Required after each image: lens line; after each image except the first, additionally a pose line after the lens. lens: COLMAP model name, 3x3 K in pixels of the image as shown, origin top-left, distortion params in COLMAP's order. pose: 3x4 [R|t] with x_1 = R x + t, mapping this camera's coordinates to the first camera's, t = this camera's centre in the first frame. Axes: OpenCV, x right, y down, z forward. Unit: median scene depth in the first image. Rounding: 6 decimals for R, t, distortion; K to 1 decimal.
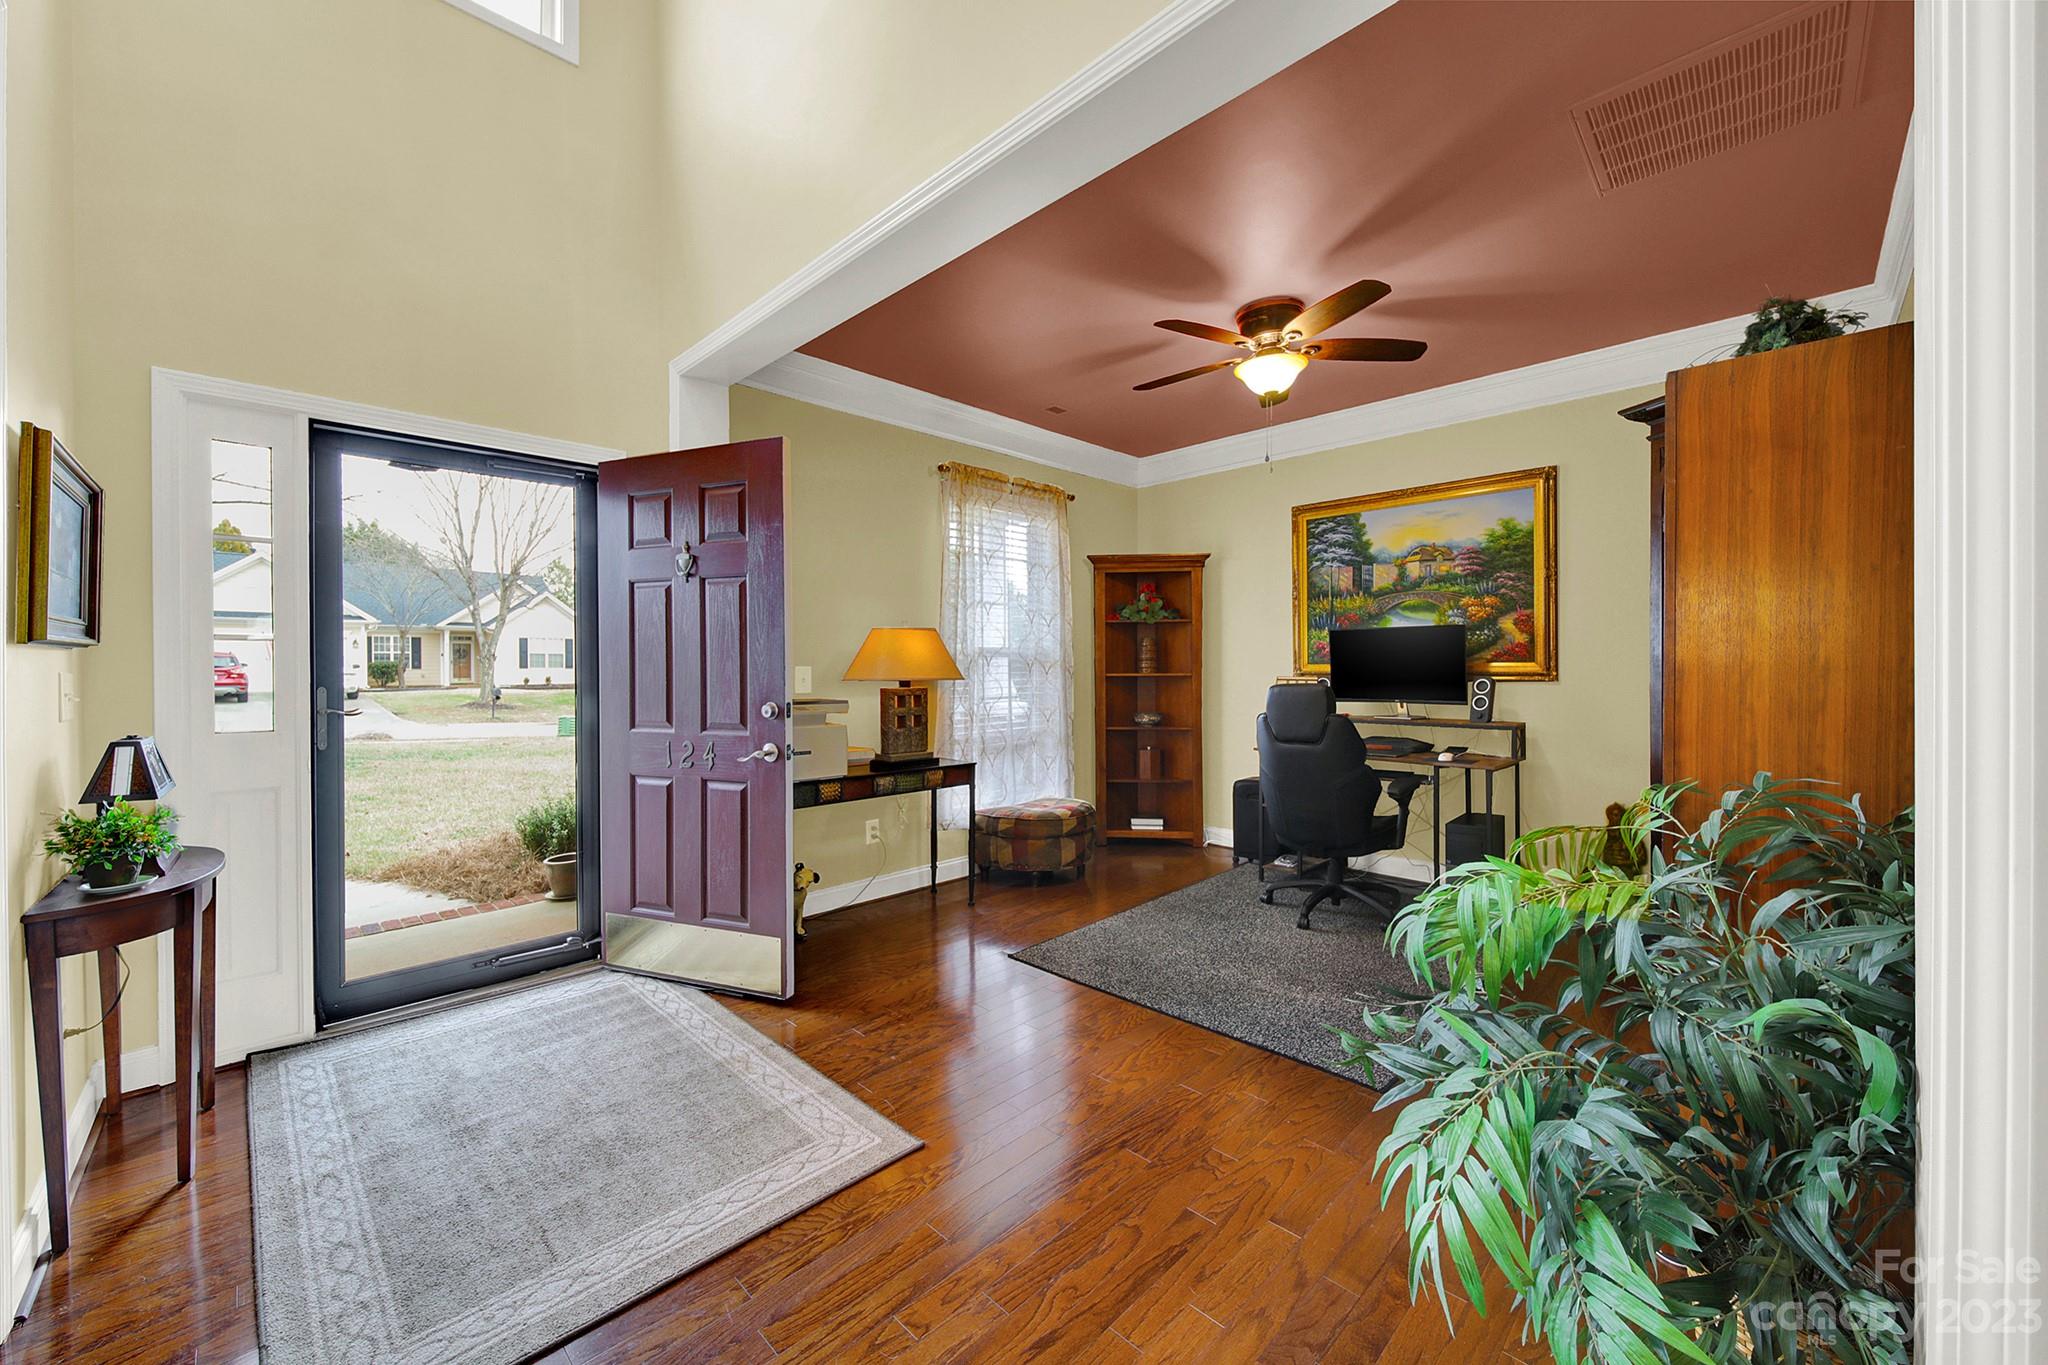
lens RADIAL K [[795.3, 0, 1027.4], [0, 795.3, 673.8], [0, 0, 1]] dist [0.002554, 0.000007]
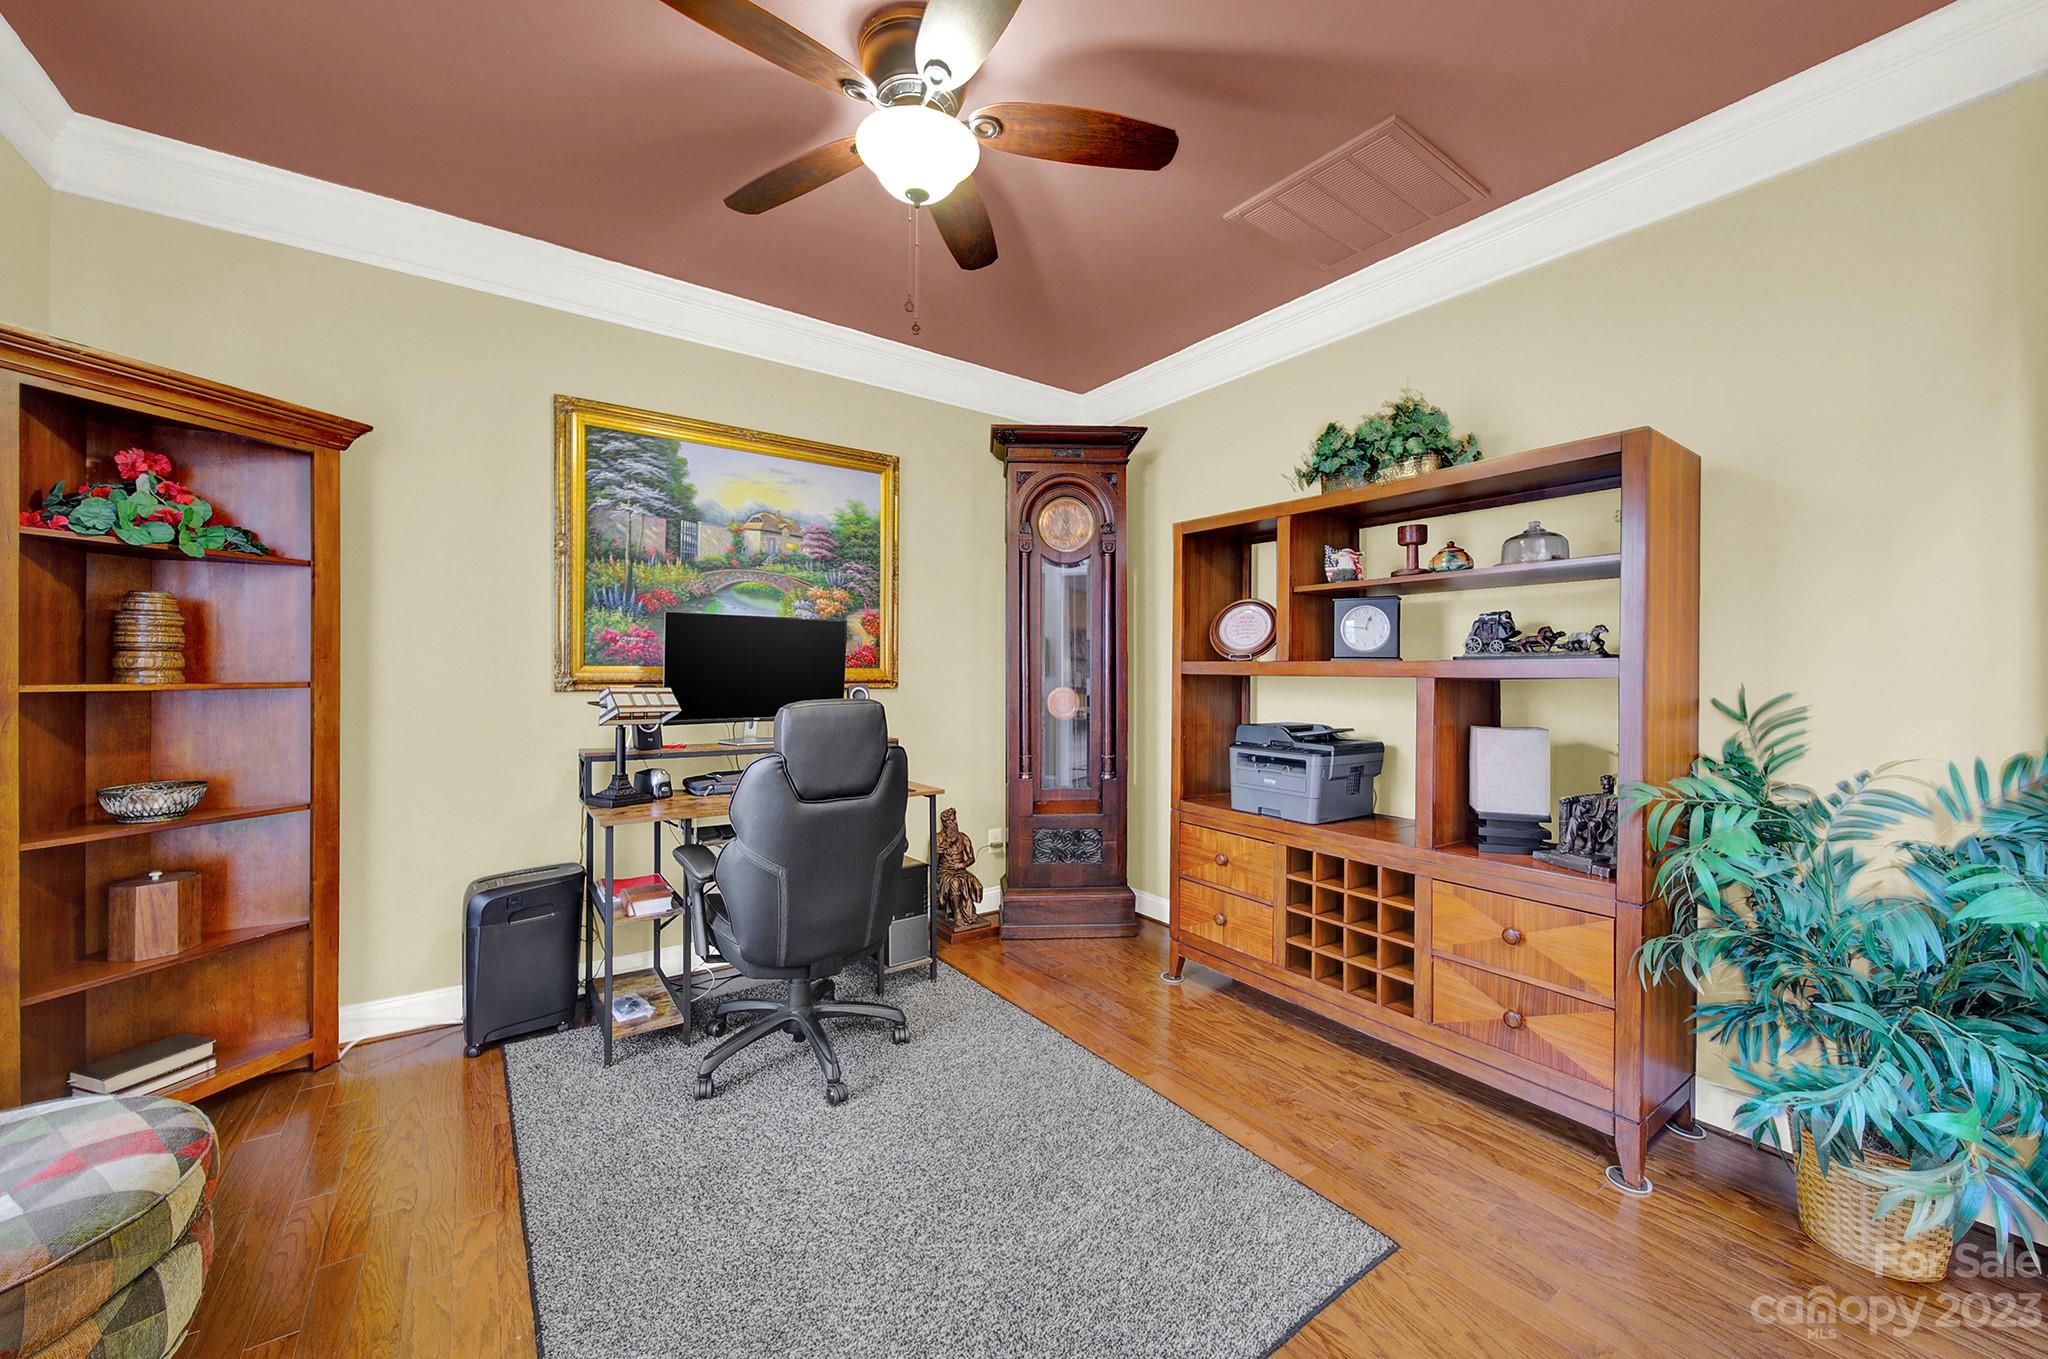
lens RADIAL K [[760.8, 0, 1014.2], [0, 760.8, 672.5], [0, 0, 1]] dist [0.002776, -0.000425]
pose [[0.180399, 0.004416, 0.983584, -0.171185], [-0.001044, 0.999990, -0.004298, -0.005308], [-0.983593, -0.000251, 0.180402, 0.643737]]
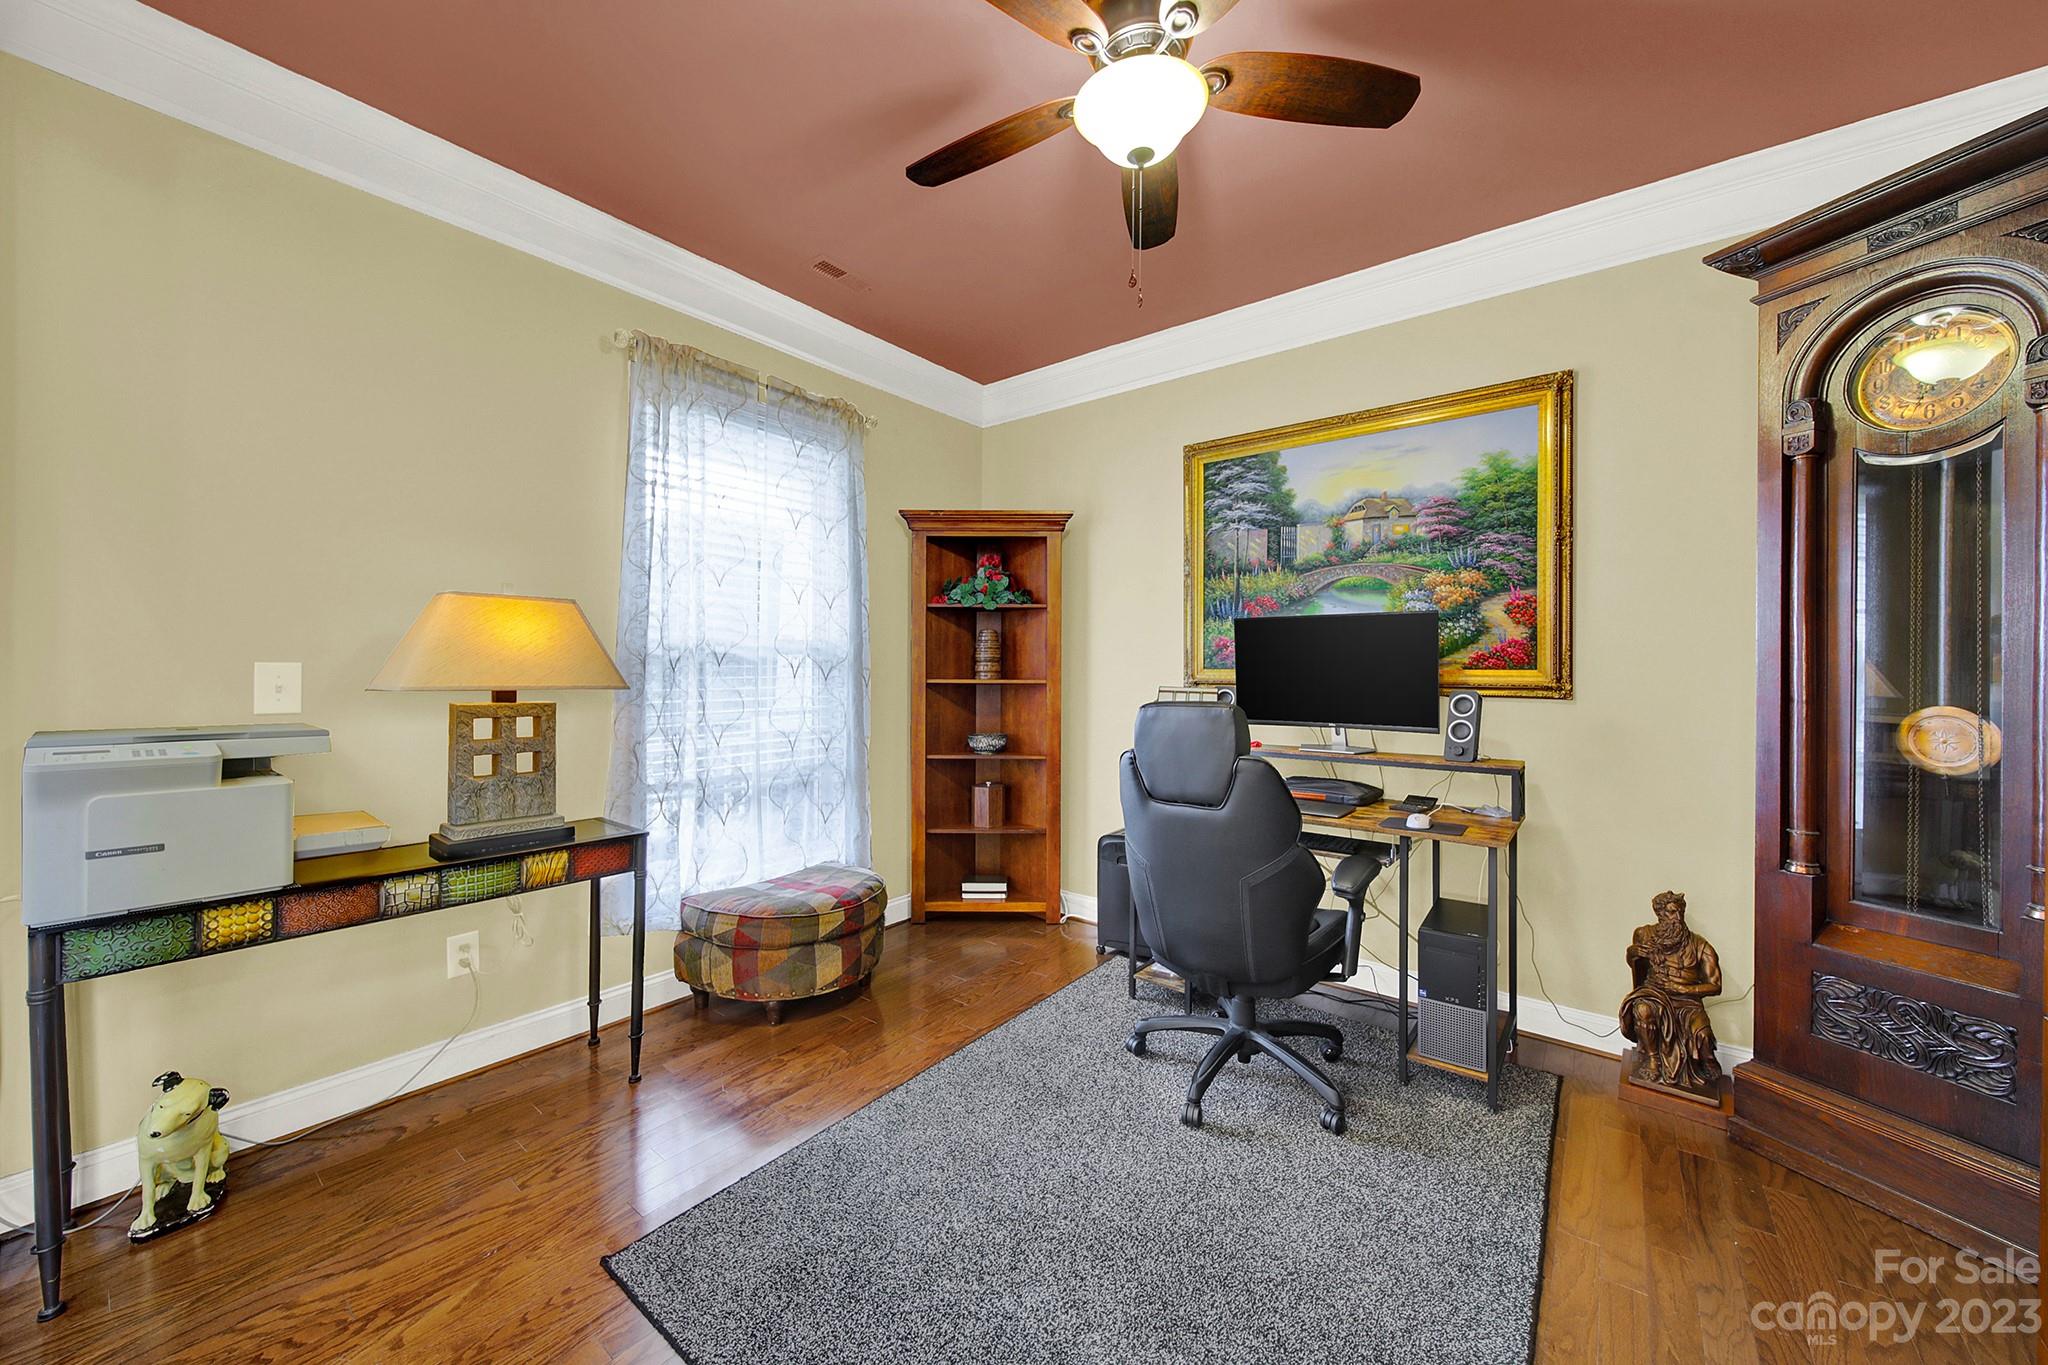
lens RADIAL K [[760.8, 0, 1023.9], [0, 760.8, 671.8], [0, 0, 1]] dist [0.002776, -0.000425]
pose [[0.994309, 0.010244, 0.106040, 0.137210], [-0.009731, 0.999938, -0.005352, -0.004853], [-0.106088, 0.004290, 0.994347, 0.387983]]
